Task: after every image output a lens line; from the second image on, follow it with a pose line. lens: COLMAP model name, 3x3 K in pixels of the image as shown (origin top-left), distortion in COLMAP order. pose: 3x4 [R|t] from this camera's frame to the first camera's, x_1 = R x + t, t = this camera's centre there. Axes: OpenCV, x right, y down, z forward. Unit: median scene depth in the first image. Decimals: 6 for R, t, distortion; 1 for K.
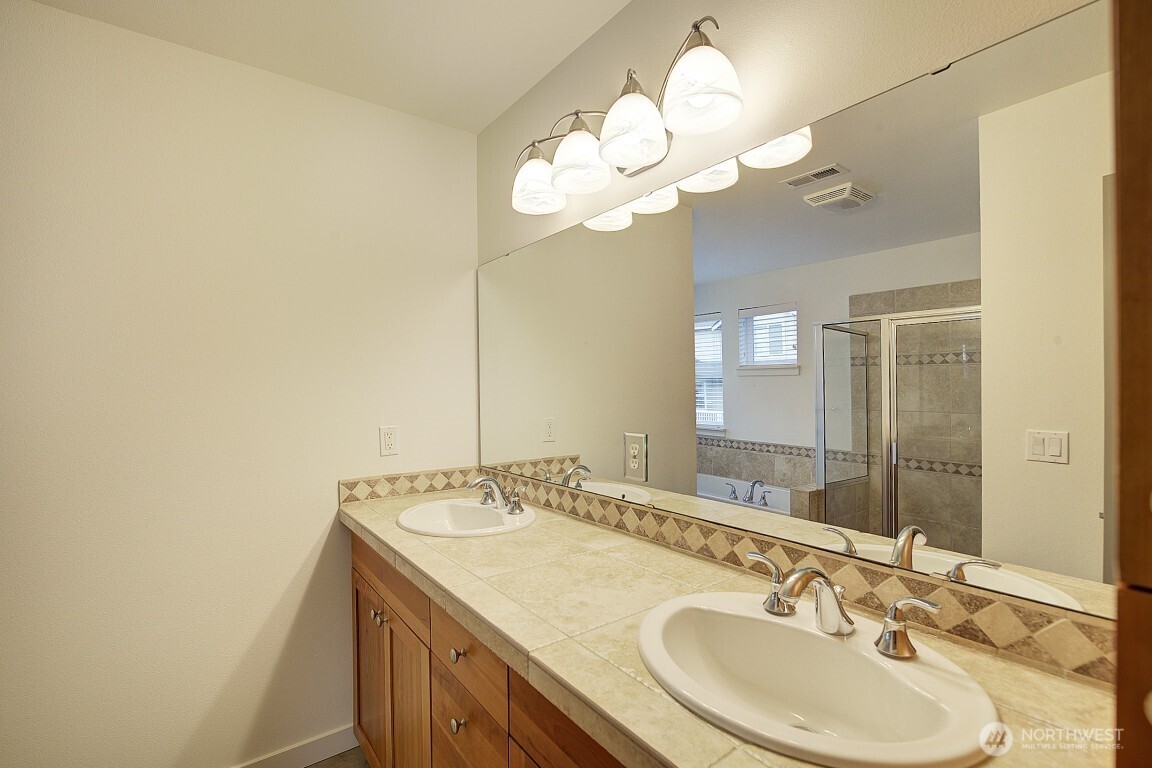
lens RADIAL K [[493.3, 0, 545.1], [0, 493.3, 397.1], [0, 0, 1]] dist [-0.011204, 0.001017]
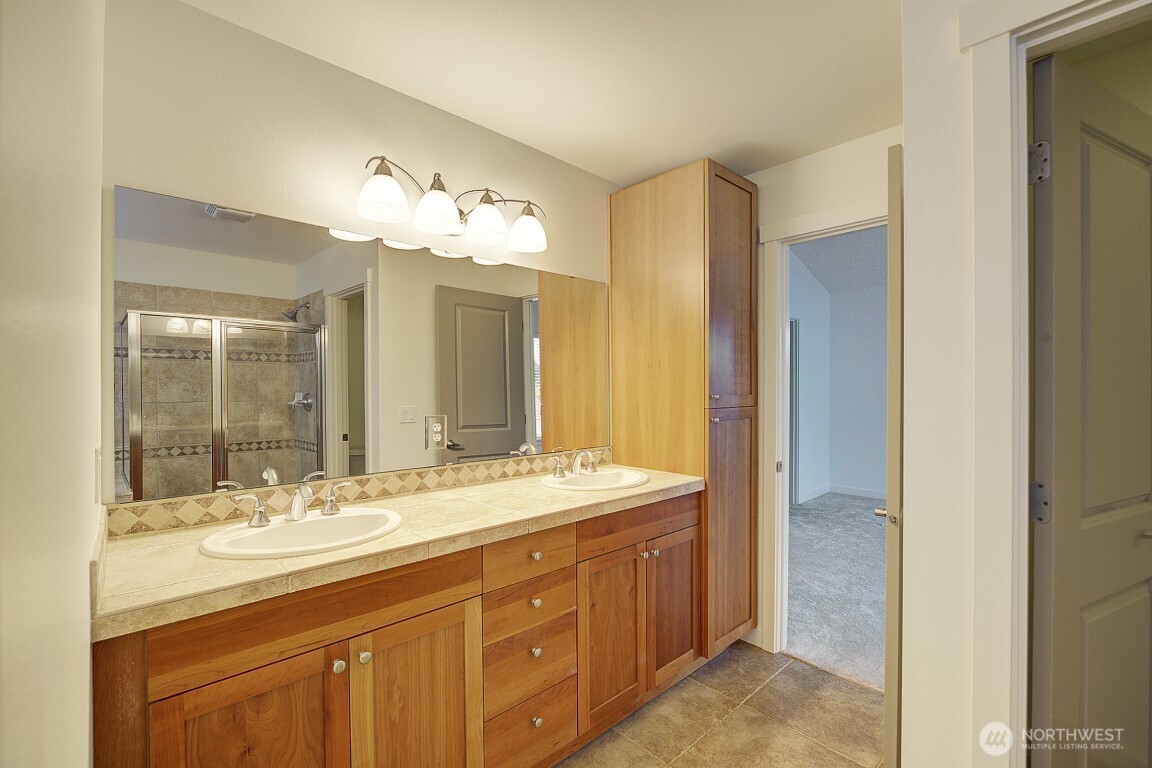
lens RADIAL K [[493.3, 0, 574.3], [0, 493.3, 386.1], [0, 0, 1]] dist [-0.011204, 0.001017]
pose [[-0.092523, -0.001772, 0.995709, -1.045912], [0.004217, 0.999989, 0.002172, -0.012783], [-0.995702, 0.004399, -0.092515, 0.611294]]
